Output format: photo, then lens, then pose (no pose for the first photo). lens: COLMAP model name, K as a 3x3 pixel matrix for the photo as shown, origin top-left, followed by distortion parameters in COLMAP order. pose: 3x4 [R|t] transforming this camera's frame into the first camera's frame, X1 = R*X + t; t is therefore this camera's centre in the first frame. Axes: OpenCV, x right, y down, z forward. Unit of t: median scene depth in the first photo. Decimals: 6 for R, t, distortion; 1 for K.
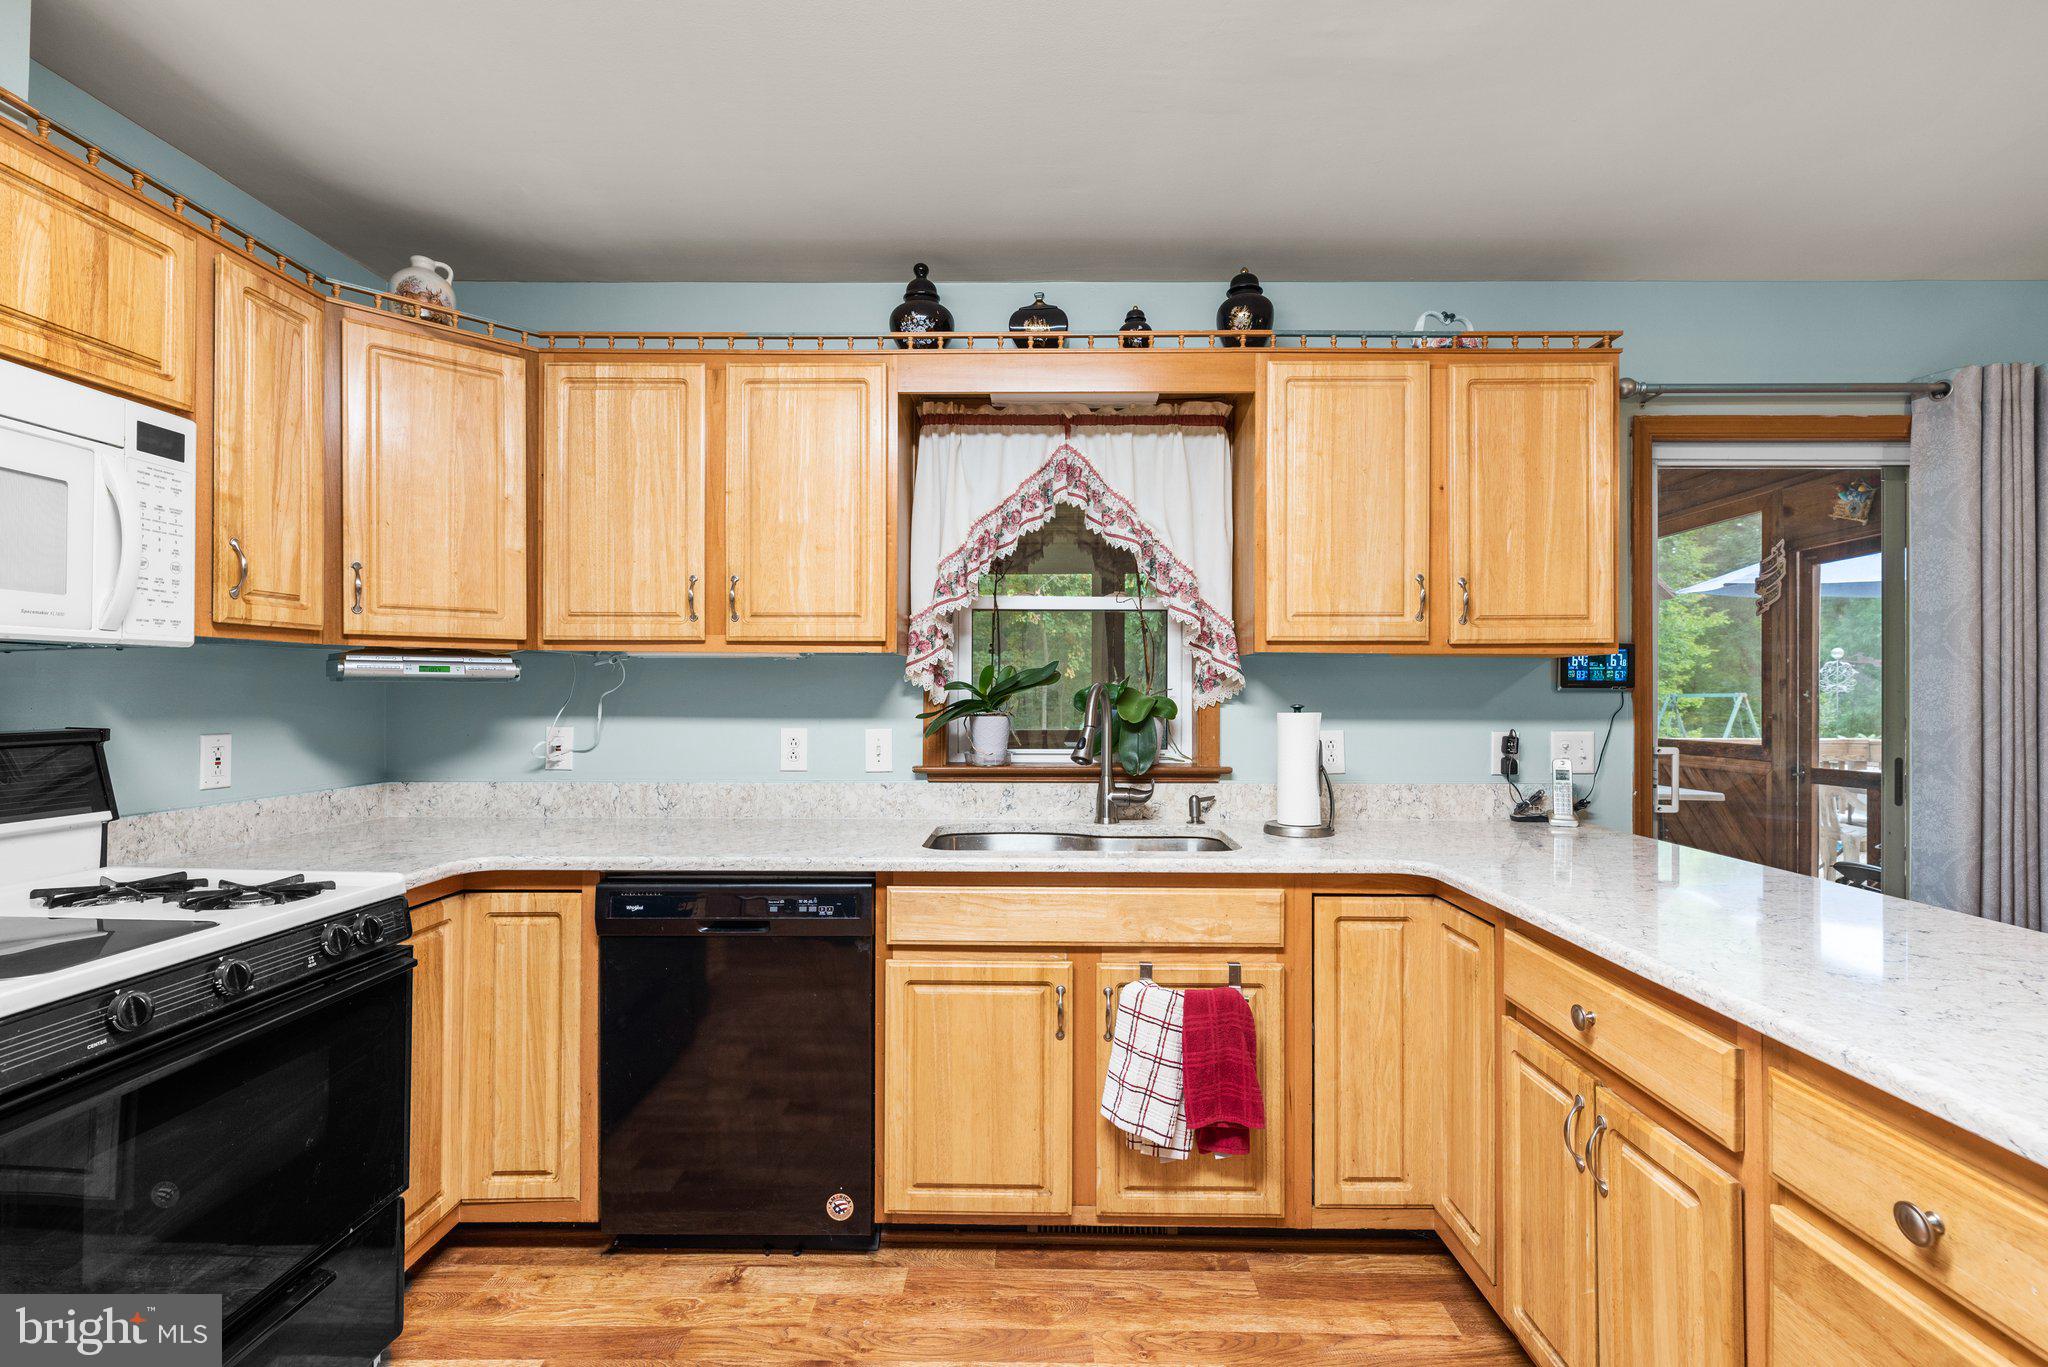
lens RADIAL K [[923.0, 0, 1025.4], [0, 923.0, 690.8], [0, 0, 1]] dist [0.002434, 0.000480]
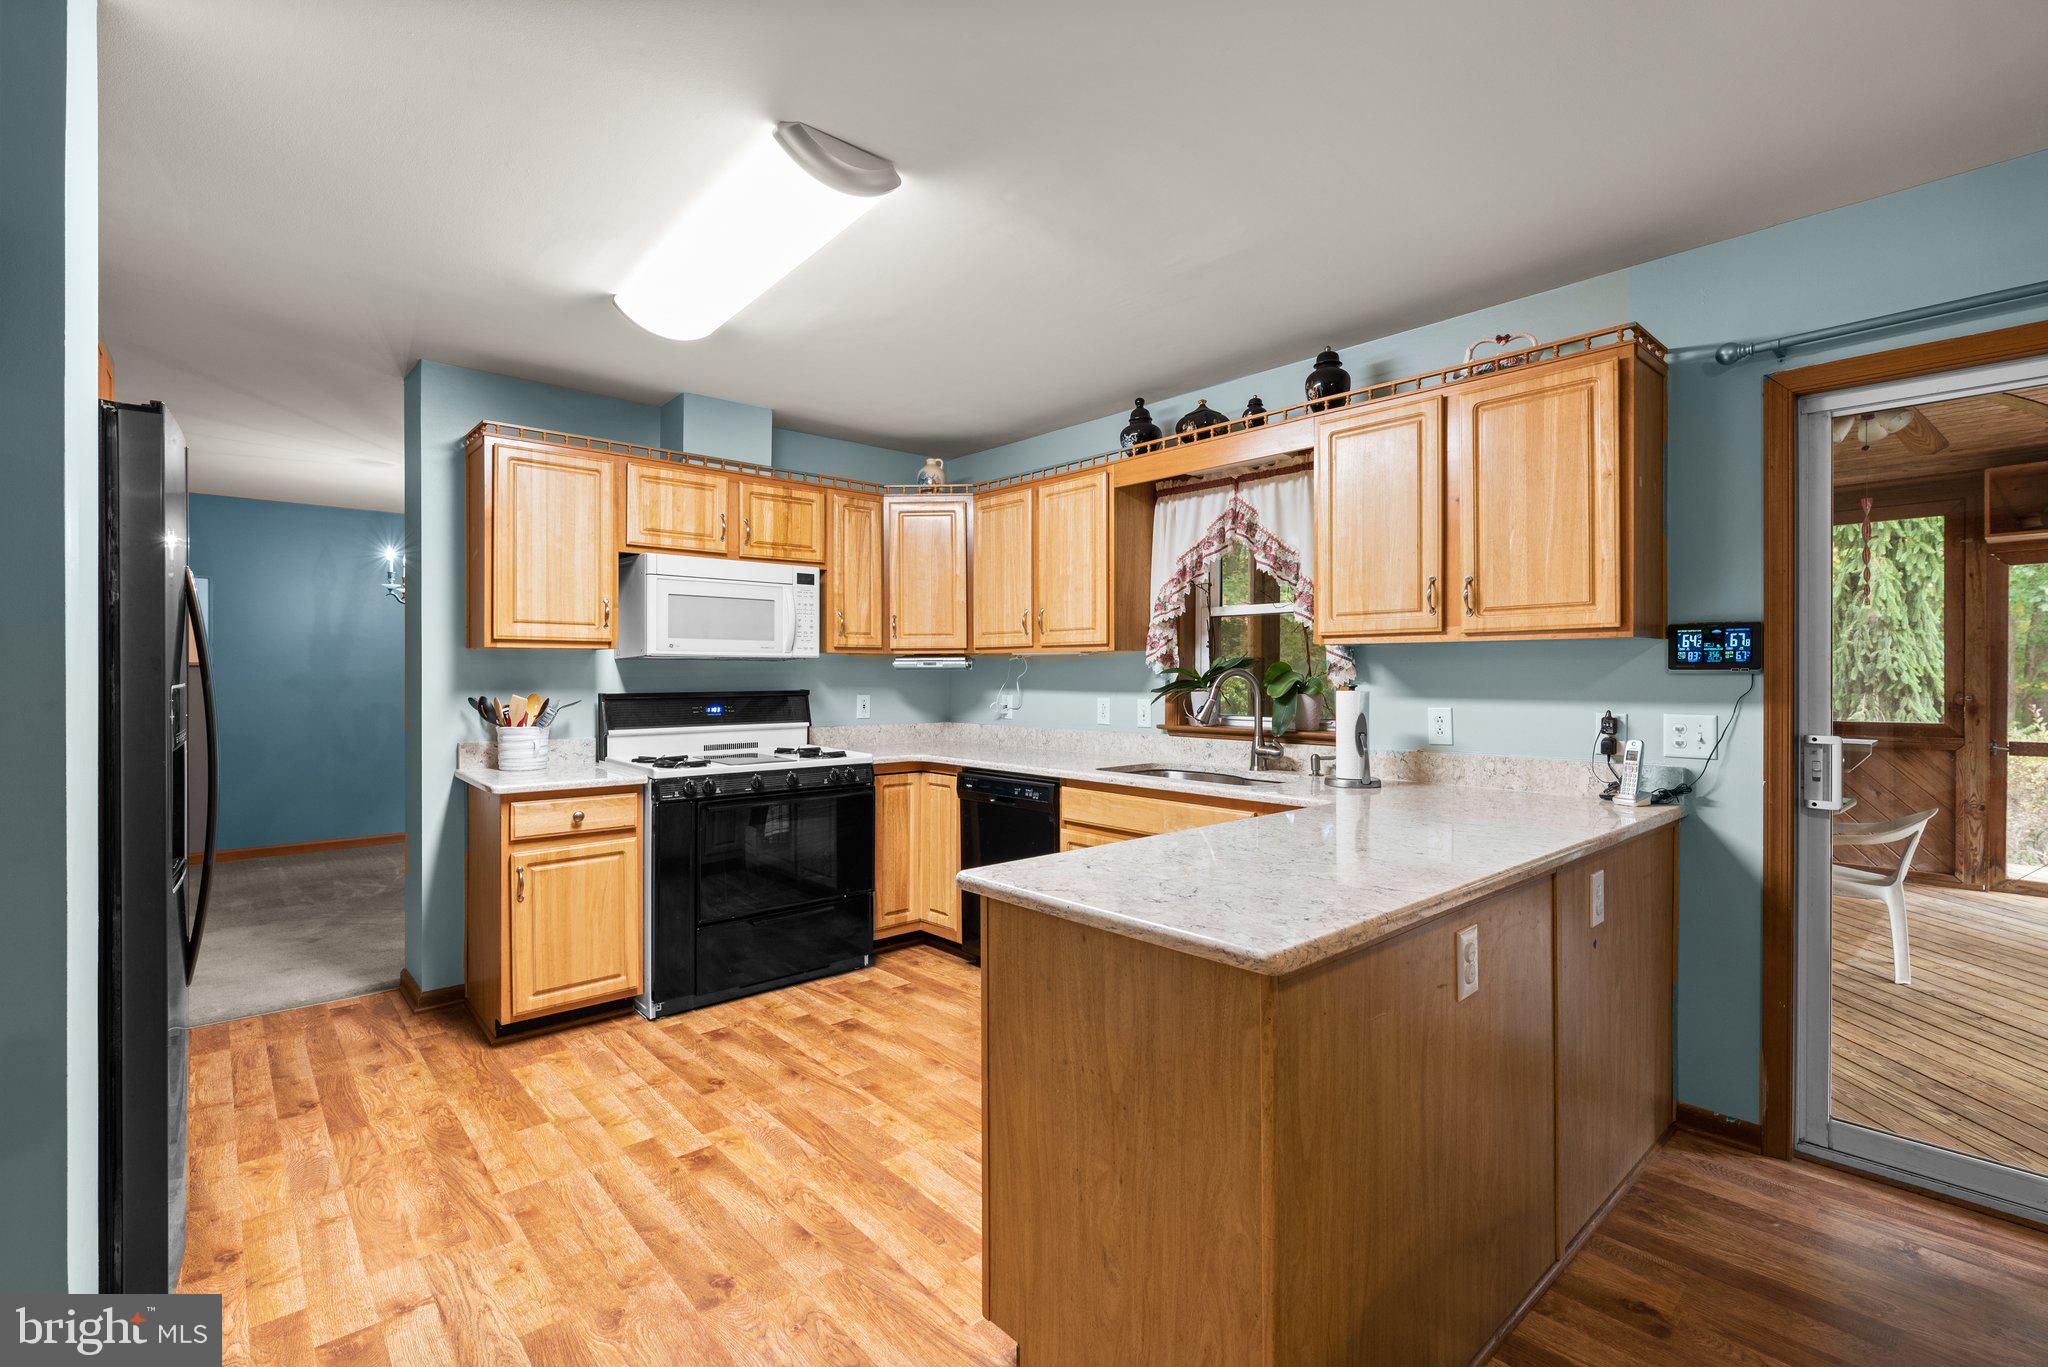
lens RADIAL K [[923.0, 0, 1031.0], [0, 923.0, 676.9], [0, 0, 1]] dist [0.002434, 0.000480]
pose [[0.673899, -0.000017, -0.738823, 0.957172], [0.002635, 0.999994, 0.002380, 0.000476], [0.738819, -0.003551, 0.673895, -0.189084]]
